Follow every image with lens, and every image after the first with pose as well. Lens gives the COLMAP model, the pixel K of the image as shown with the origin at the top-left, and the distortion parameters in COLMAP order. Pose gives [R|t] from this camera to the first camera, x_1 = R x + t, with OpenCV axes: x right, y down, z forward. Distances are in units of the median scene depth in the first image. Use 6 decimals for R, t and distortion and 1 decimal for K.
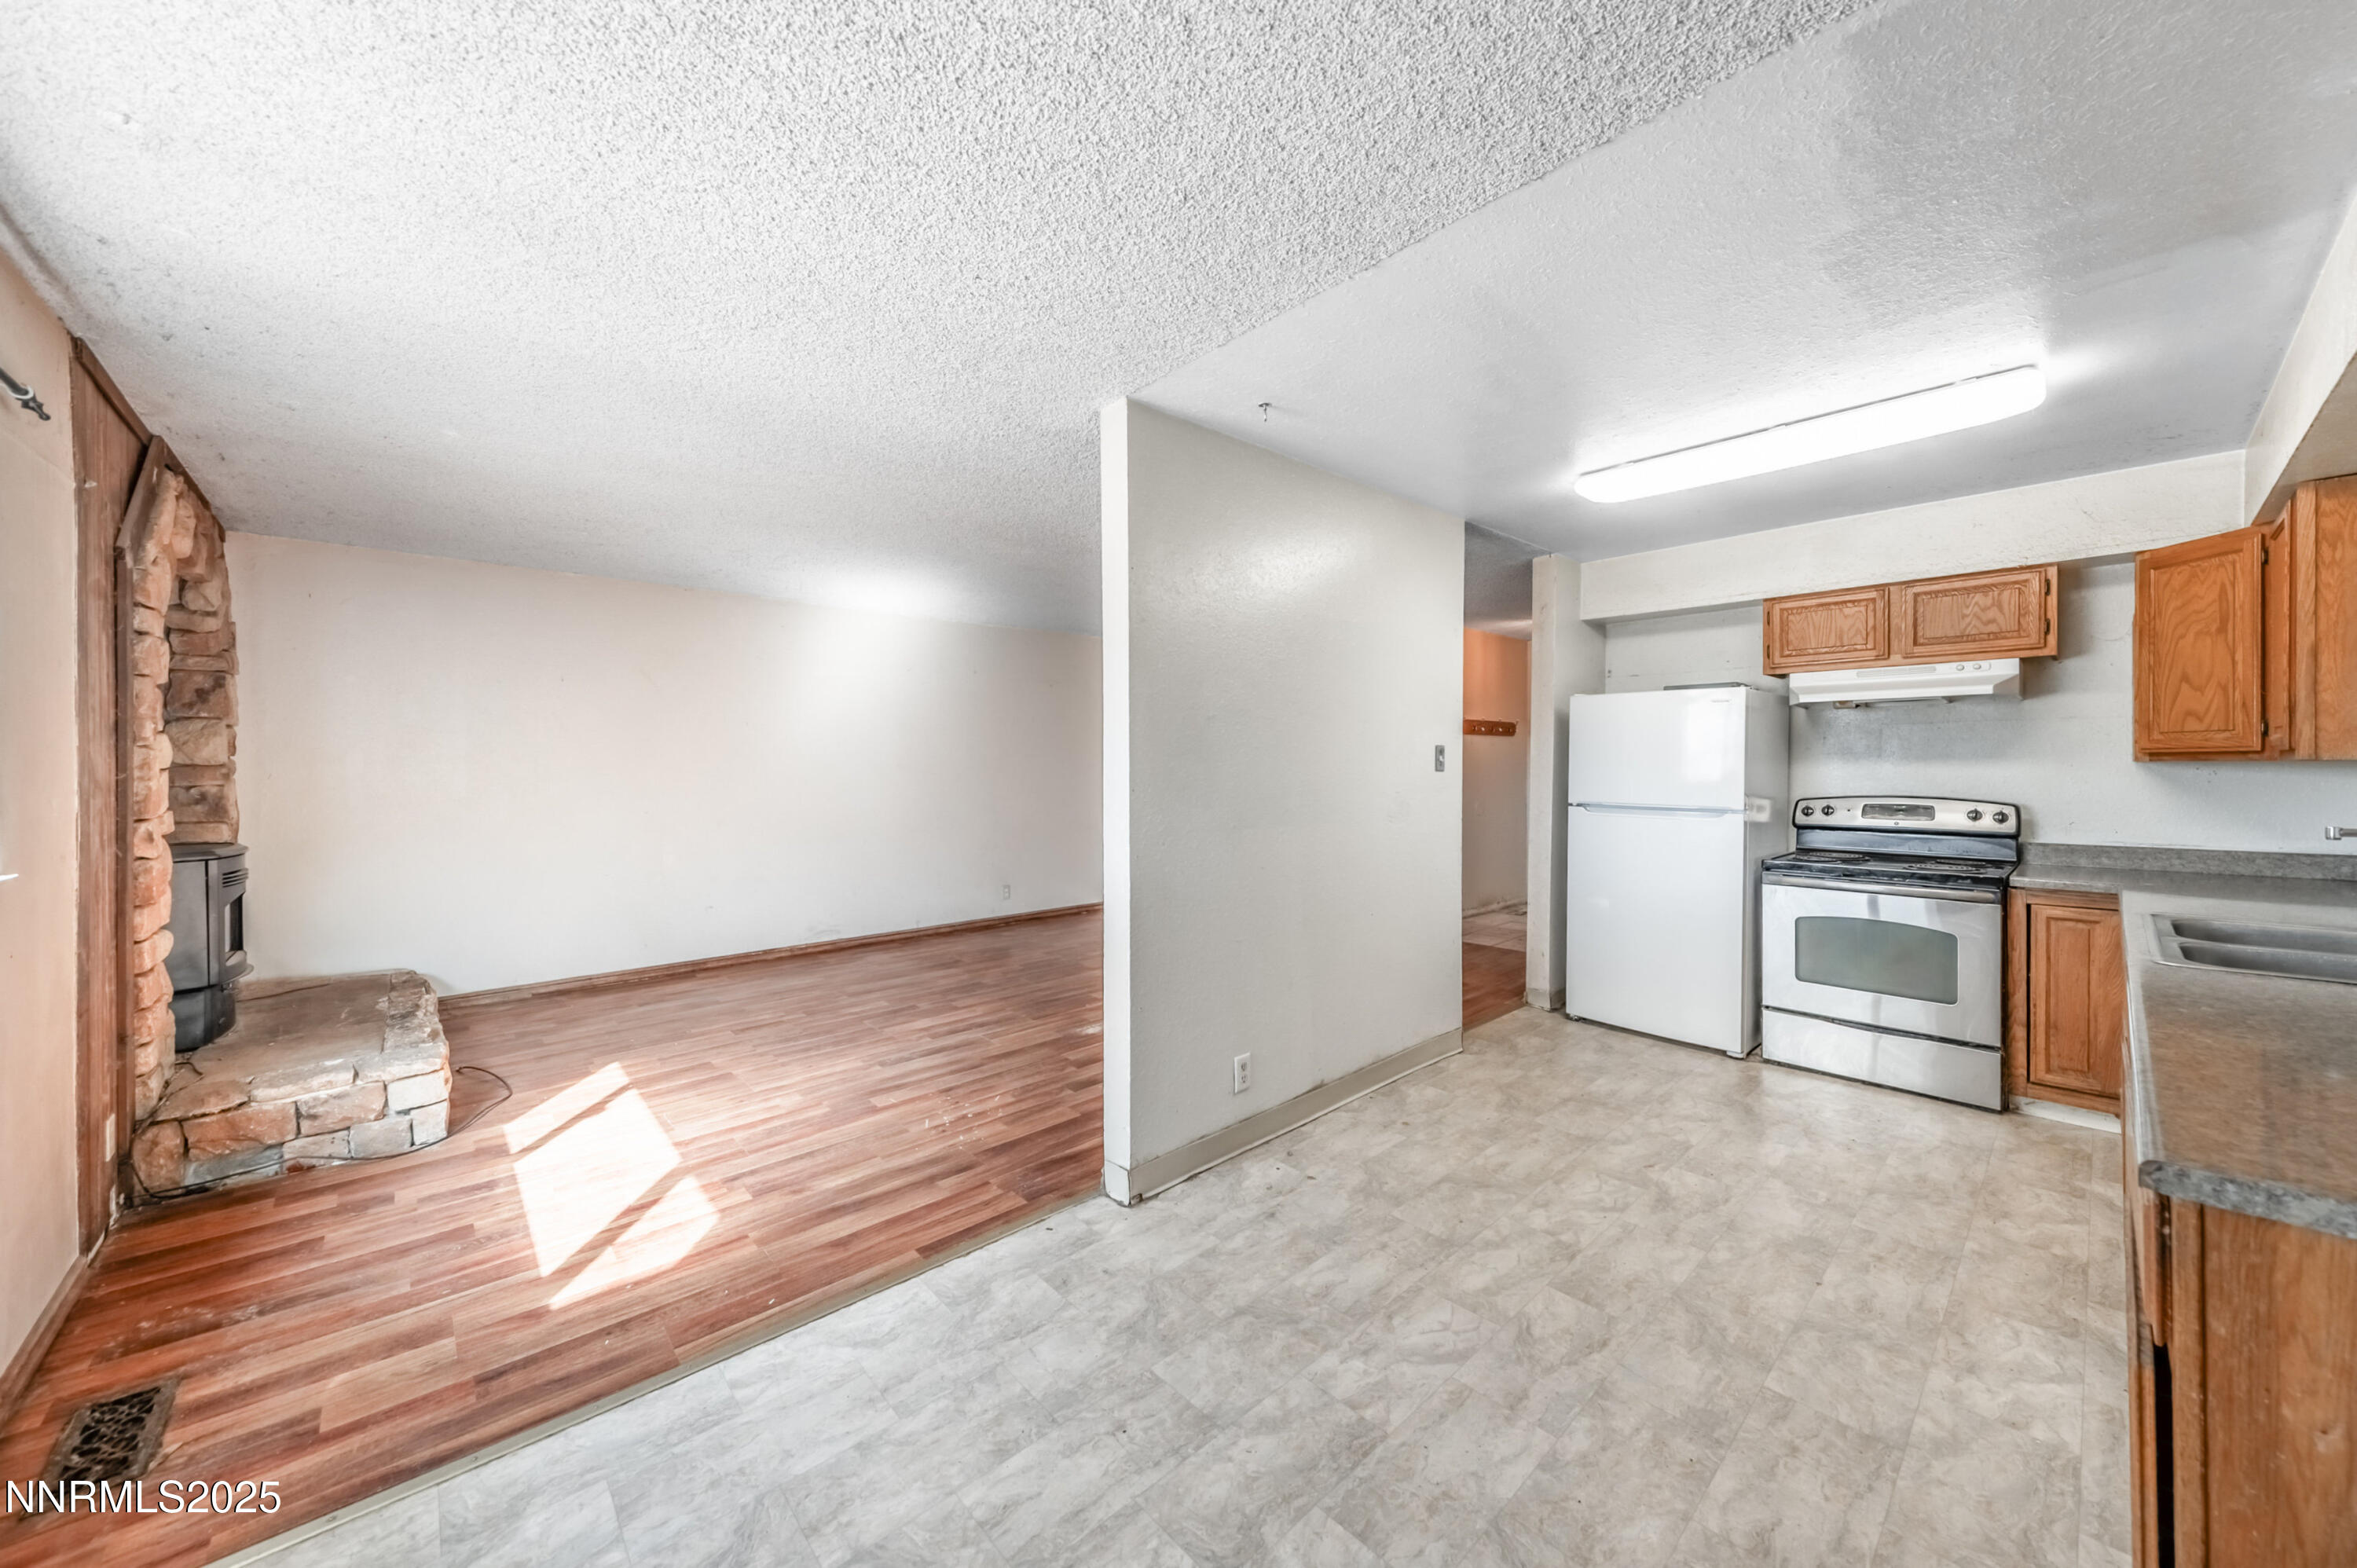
lens RADIAL K [[831.2, 0, 1175.6], [0, 831.2, 769.7], [0, 0, 1]] dist [0.005432, -0.001492]
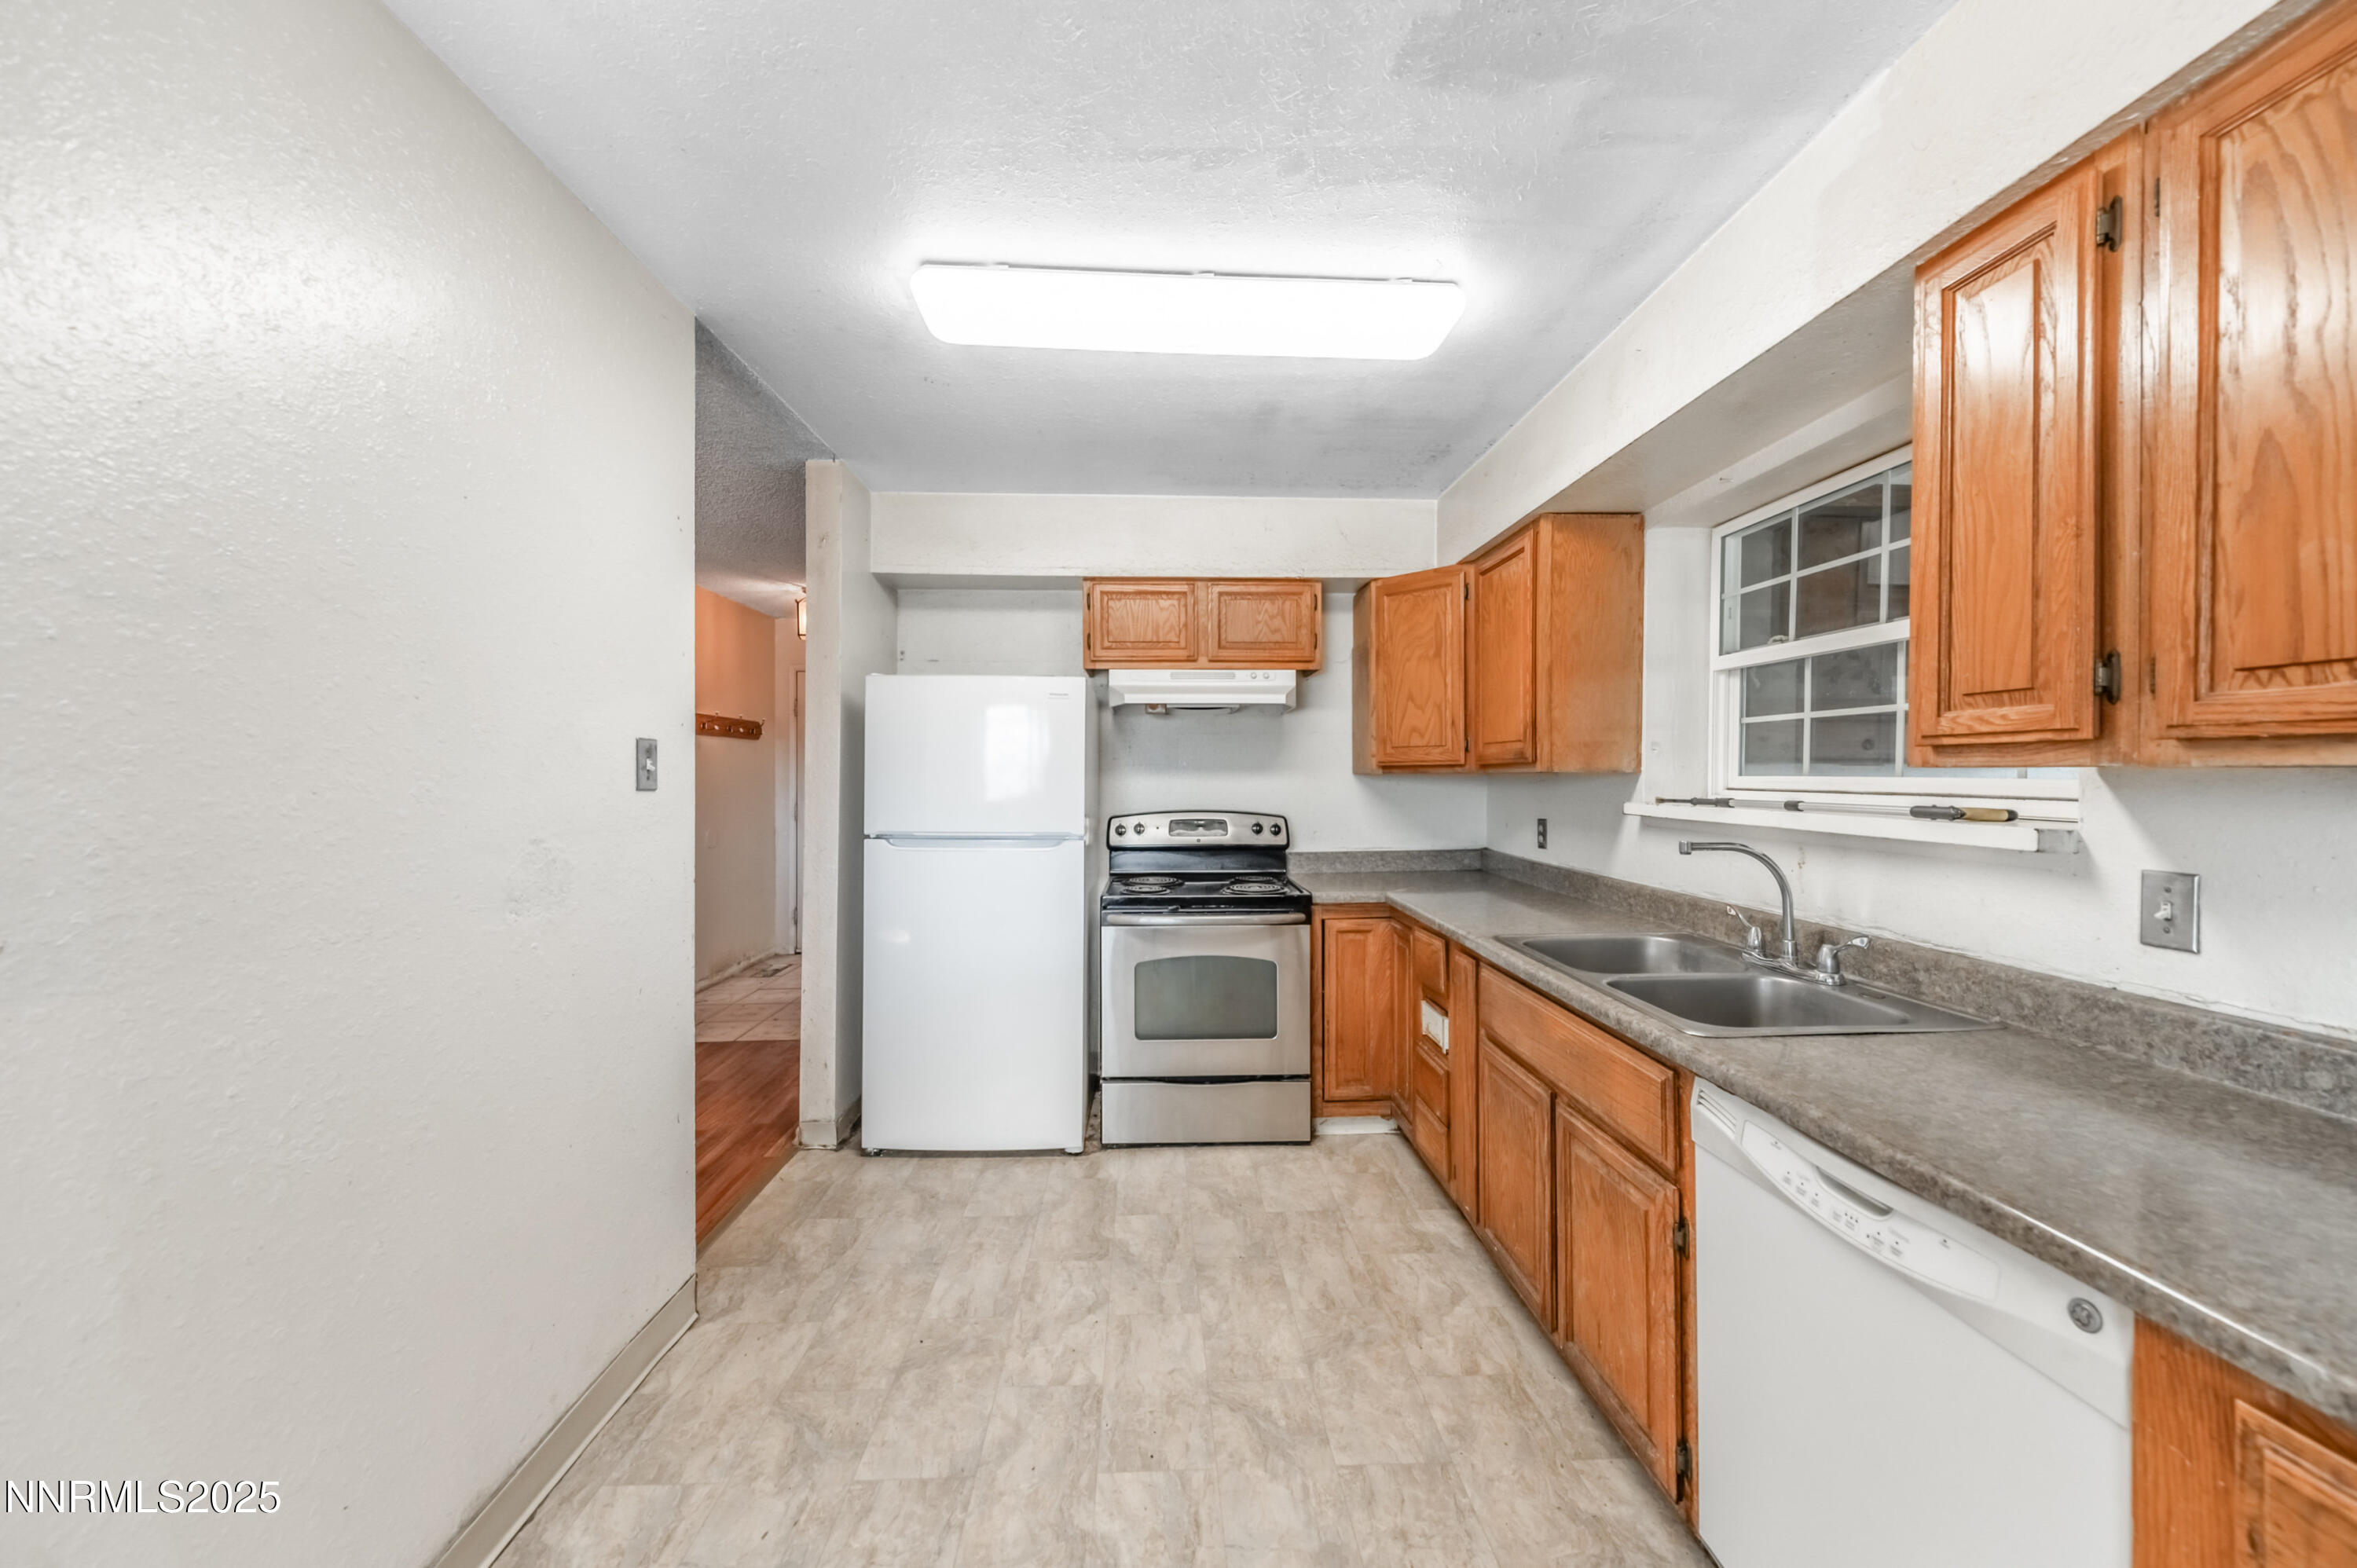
lens RADIAL K [[831.2, 0, 1164.2], [0, 831.2, 783.1], [0, 0, 1]] dist [0.005432, -0.001492]
pose [[0.655557, -0.006265, 0.755120, 0.142615], [0.005729, 0.999978, 0.003323, -0.002563], [-0.755124, 0.002148, 0.655578, 0.431683]]
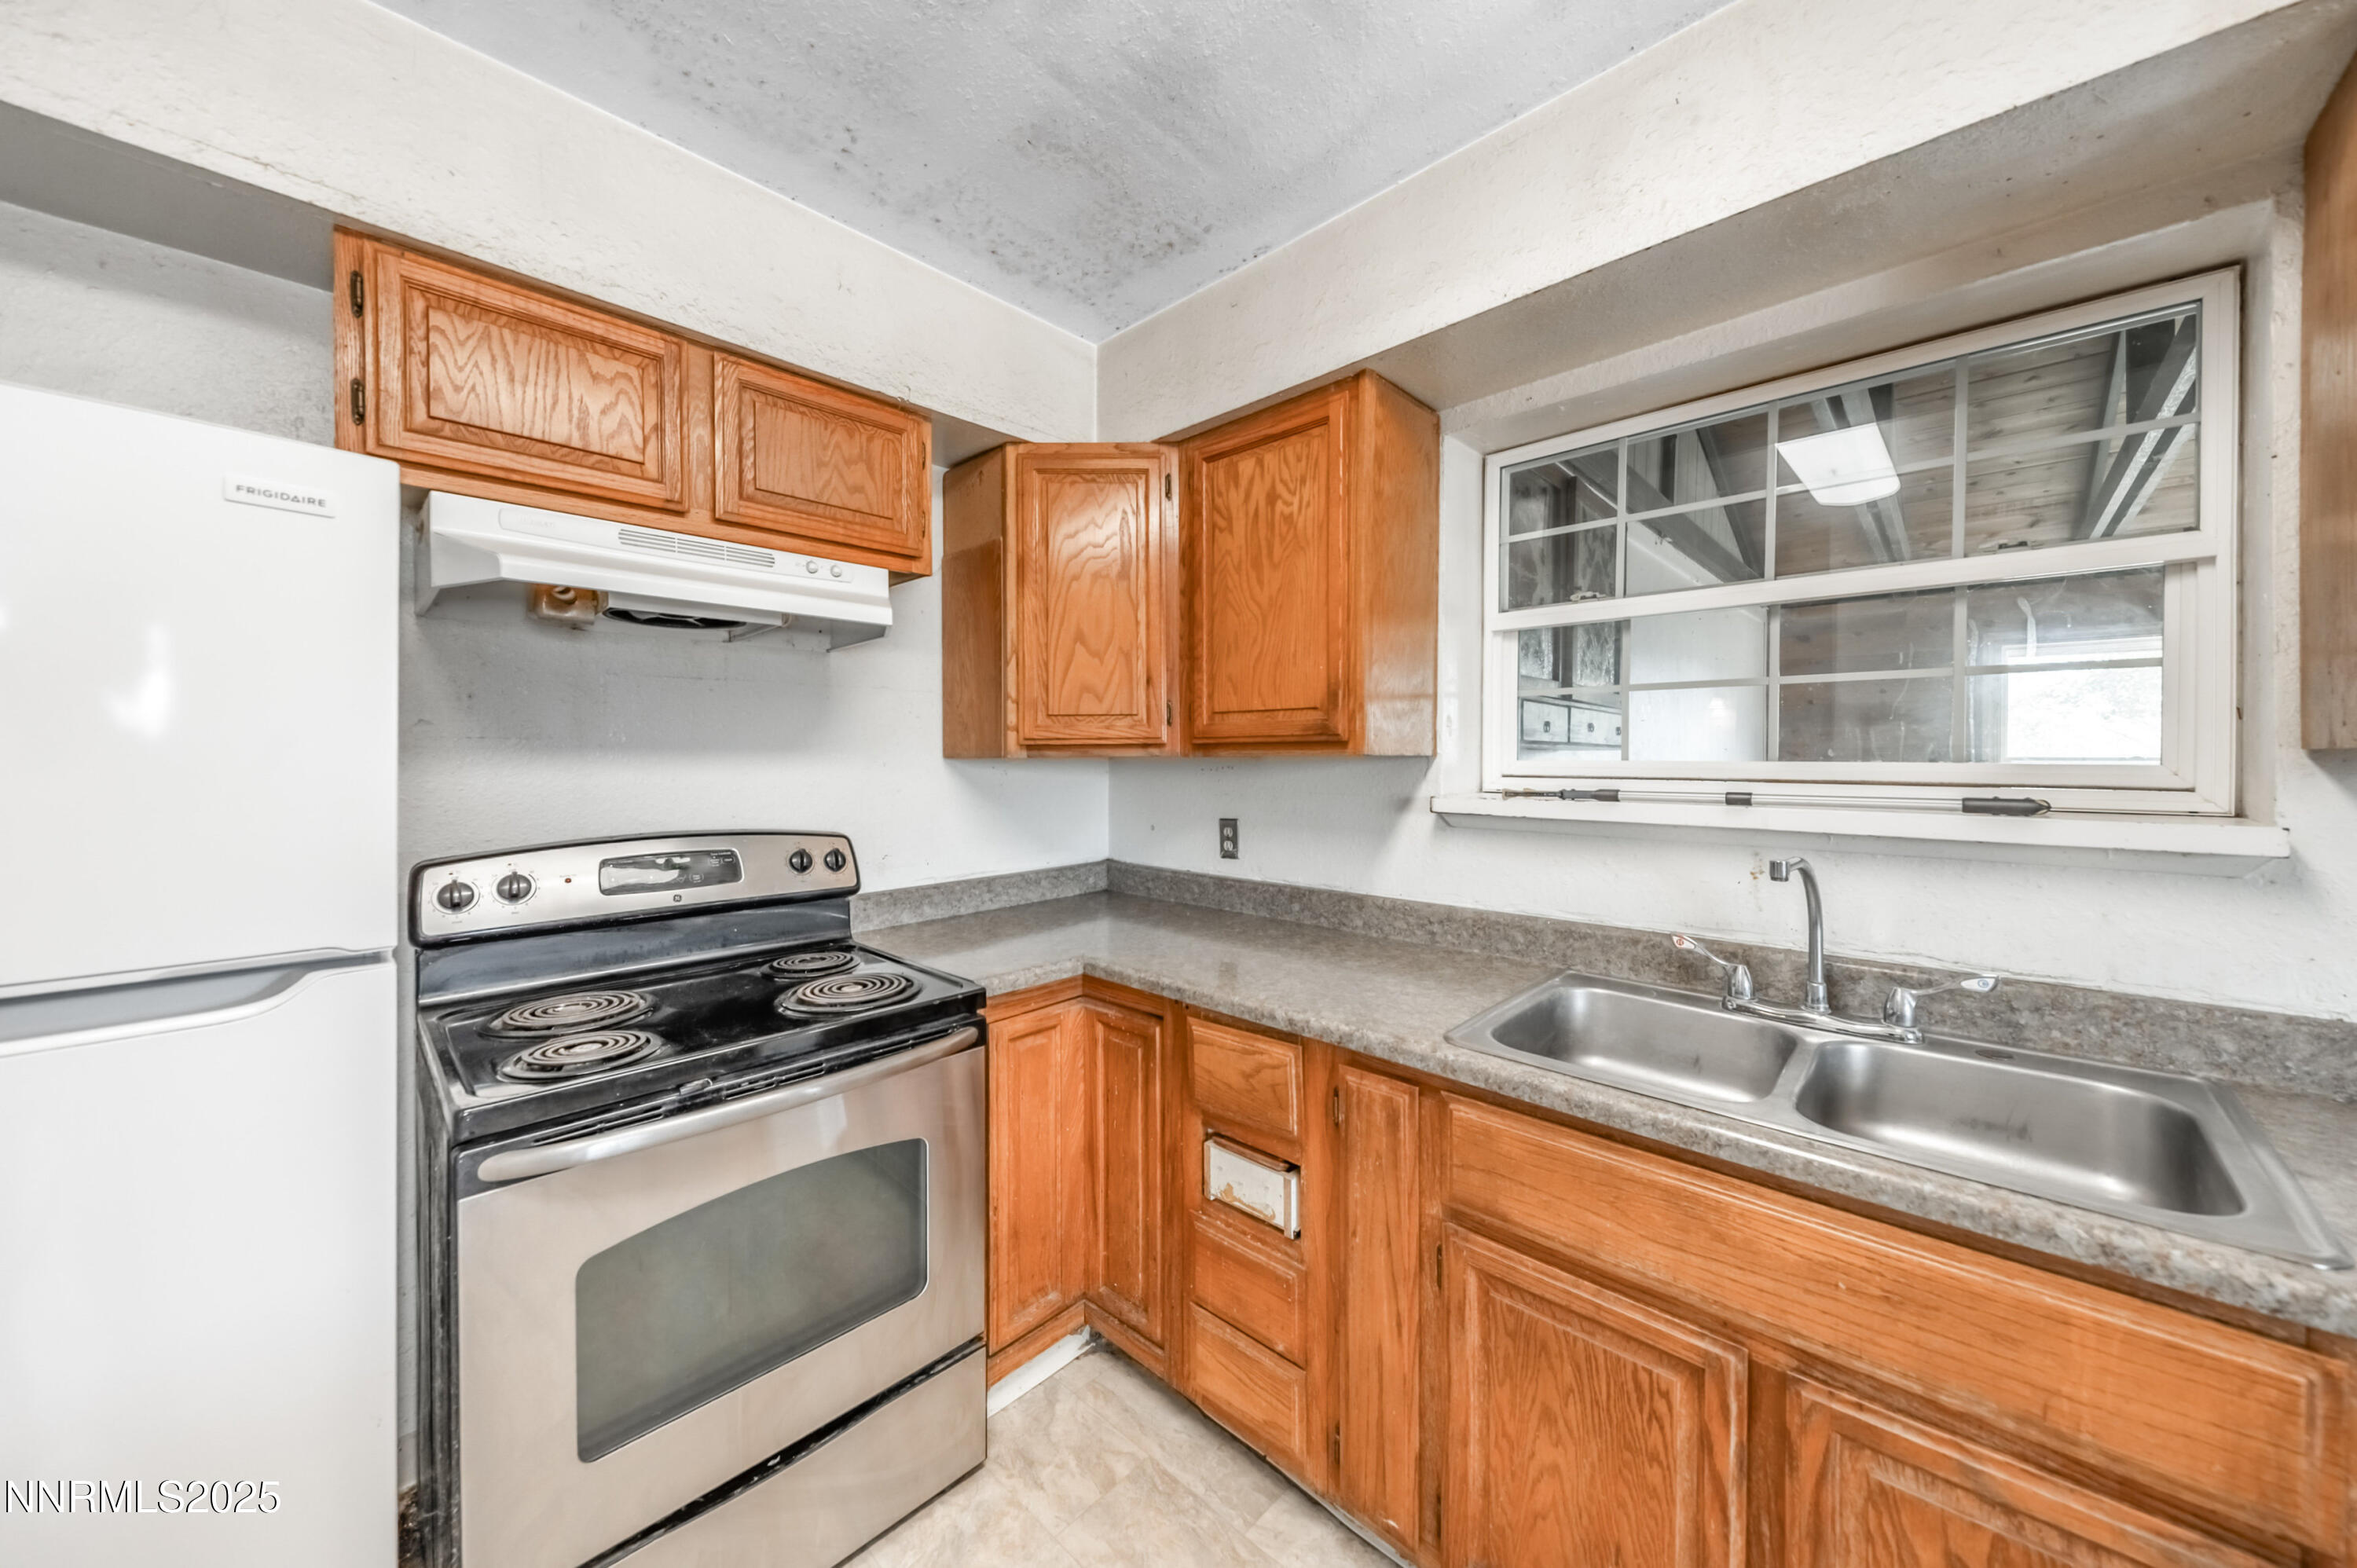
lens RADIAL K [[831.2, 0, 1193.2], [0, 831.2, 761.8], [0, 0, 1]] dist [0.005432, -0.001492]
pose [[-0.071637, -0.003681, 0.997424, 0.415748], [0.010282, 0.999937, 0.004428, -0.006958], [-0.997378, 0.010573, -0.071595, 0.778091]]
